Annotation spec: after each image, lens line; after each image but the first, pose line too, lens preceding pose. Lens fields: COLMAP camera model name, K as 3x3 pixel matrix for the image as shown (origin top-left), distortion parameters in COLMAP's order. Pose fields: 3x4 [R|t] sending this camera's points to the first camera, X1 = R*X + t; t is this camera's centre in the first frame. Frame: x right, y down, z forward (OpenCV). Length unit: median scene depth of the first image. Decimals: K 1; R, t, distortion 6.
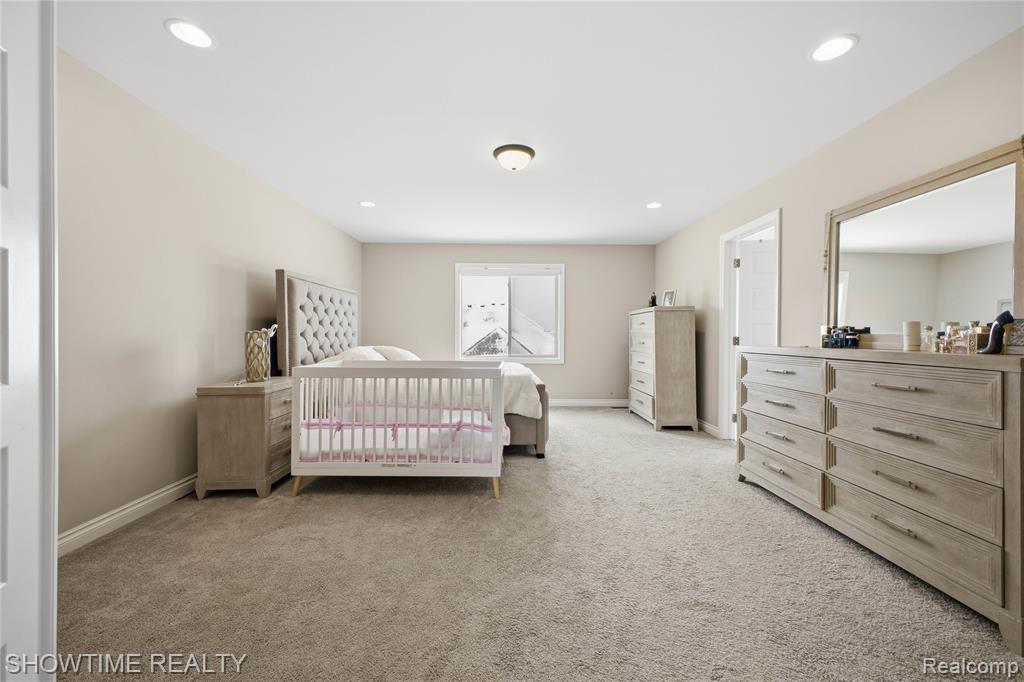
lens RADIAL K [[395.5, 0, 512.1], [0, 395.5, 336.4], [0, 0, 1]] dist [0.011821, -0.002157]
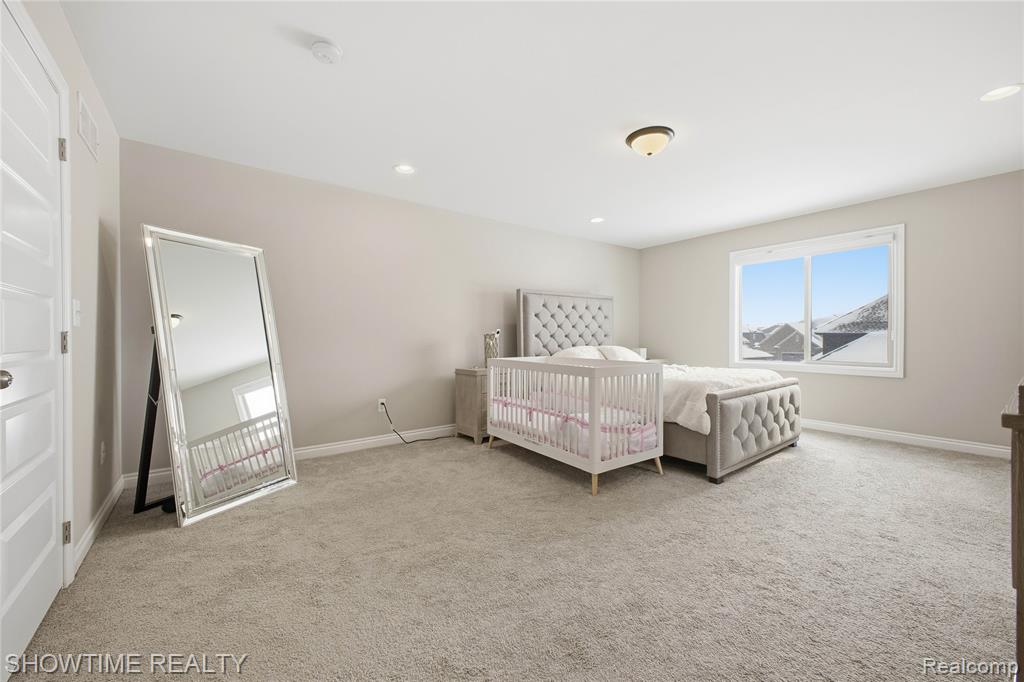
lens RADIAL K [[395.5, 0, 521.9], [0, 395.5, 340.1], [0, 0, 1]] dist [0.011821, -0.002157]
pose [[0.604359, 0.002579, -0.796708, 0.661361], [0.002082, 0.999986, 0.004817, 0.004357], [0.796709, -0.004570, 0.604346, 0.235562]]
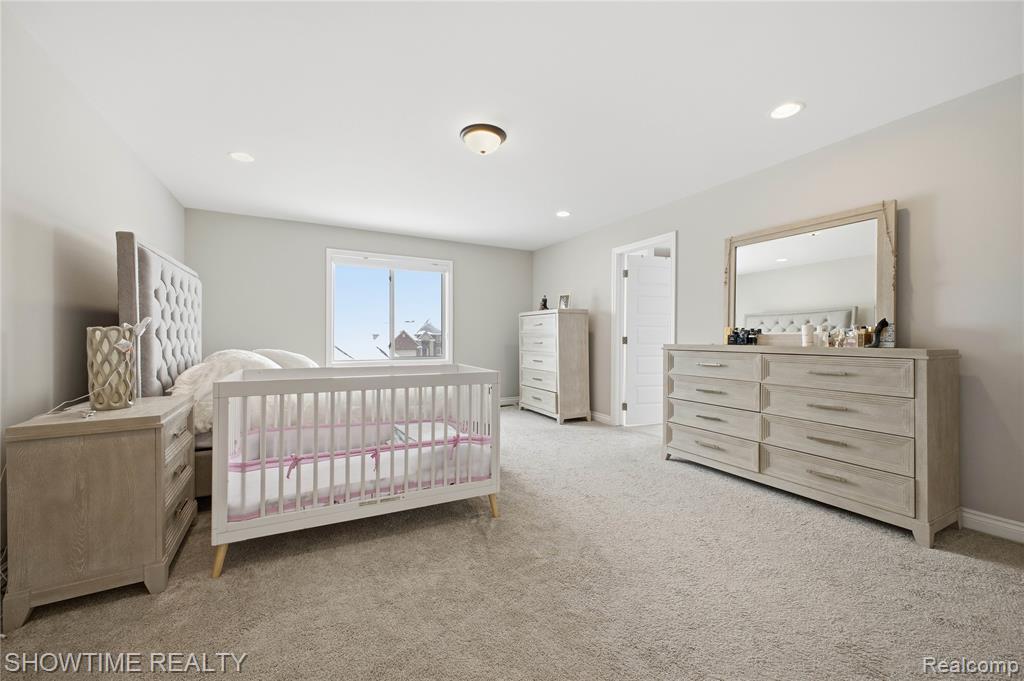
lens RADIAL K [[395.5, 0, 508.9], [0, 395.5, 337.6], [0, 0, 1]] dist [0.011821, -0.002157]
pose [[0.894396, -0.001531, 0.447274, -0.409828], [0.001125, 0.999999, 0.001175, 0.002843], [-0.447275, -0.000548, 0.894396, 0.186321]]
